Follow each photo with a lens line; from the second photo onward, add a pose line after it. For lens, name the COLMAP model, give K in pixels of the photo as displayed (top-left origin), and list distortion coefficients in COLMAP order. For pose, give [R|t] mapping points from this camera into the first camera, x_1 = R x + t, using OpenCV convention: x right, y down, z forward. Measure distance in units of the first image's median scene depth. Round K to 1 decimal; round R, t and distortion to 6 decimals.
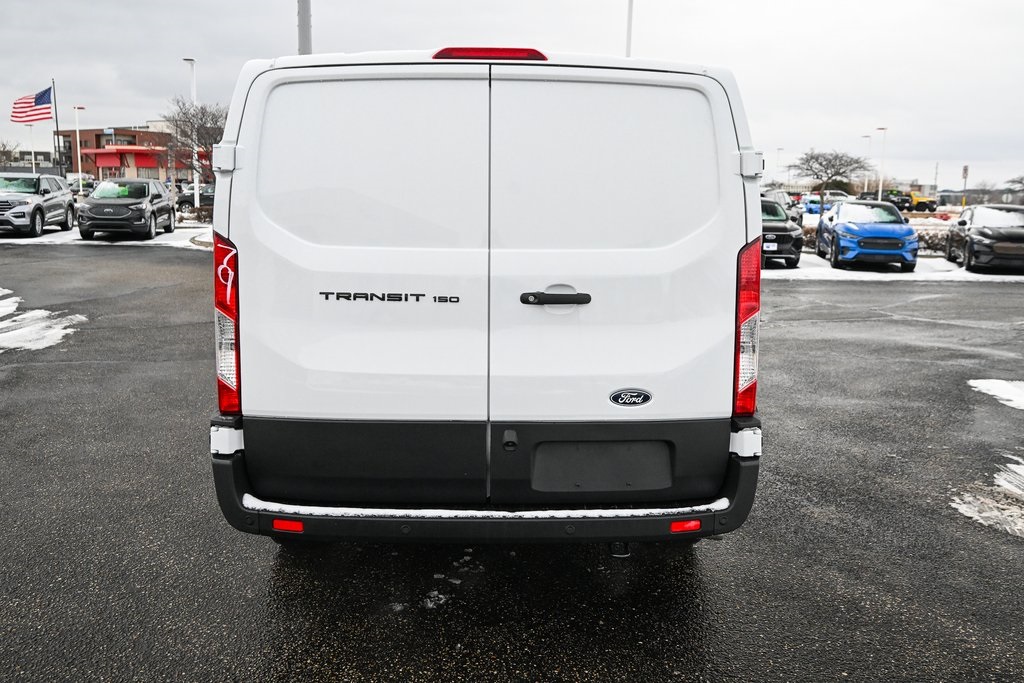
lens RADIAL K [[876.7, 0, 510.6], [0, 876.7, 339.7], [0, 0, 1]] dist [-0.003885, -0.003466]
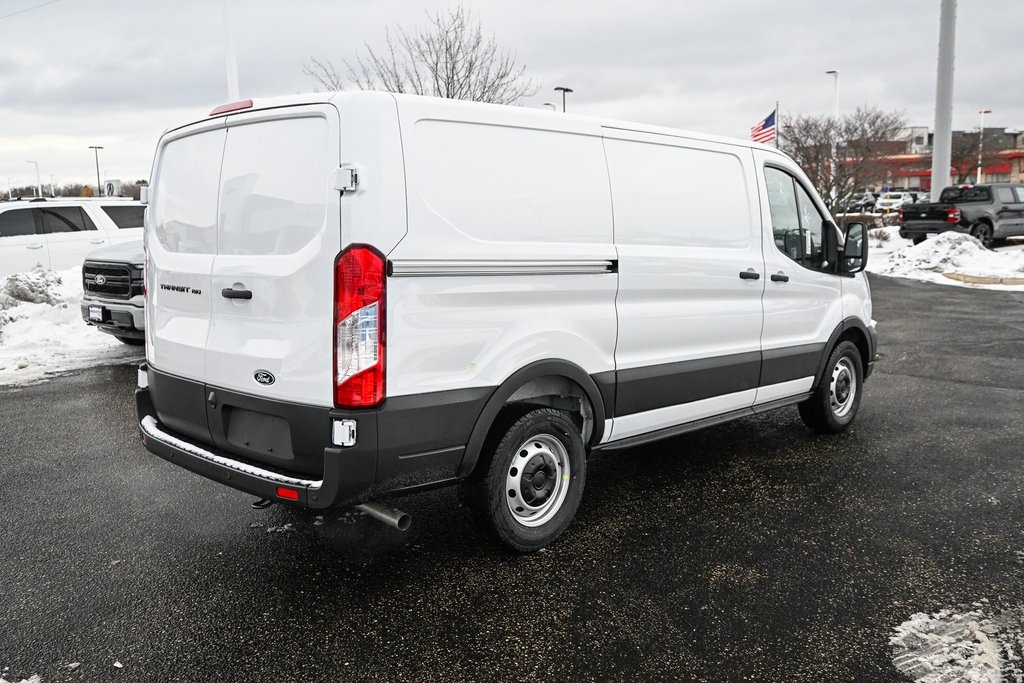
lens RADIAL K [[876.7, 0, 508.5], [0, 876.7, 338.5], [0, 0, 1]] dist [-0.003885, -0.003466]
pose [[0.690236, 0.072483, -0.719945, 0.840204], [-0.081397, 0.996433, 0.022281, -0.028962], [0.718991, 0.043222, 0.693674, 0.269840]]
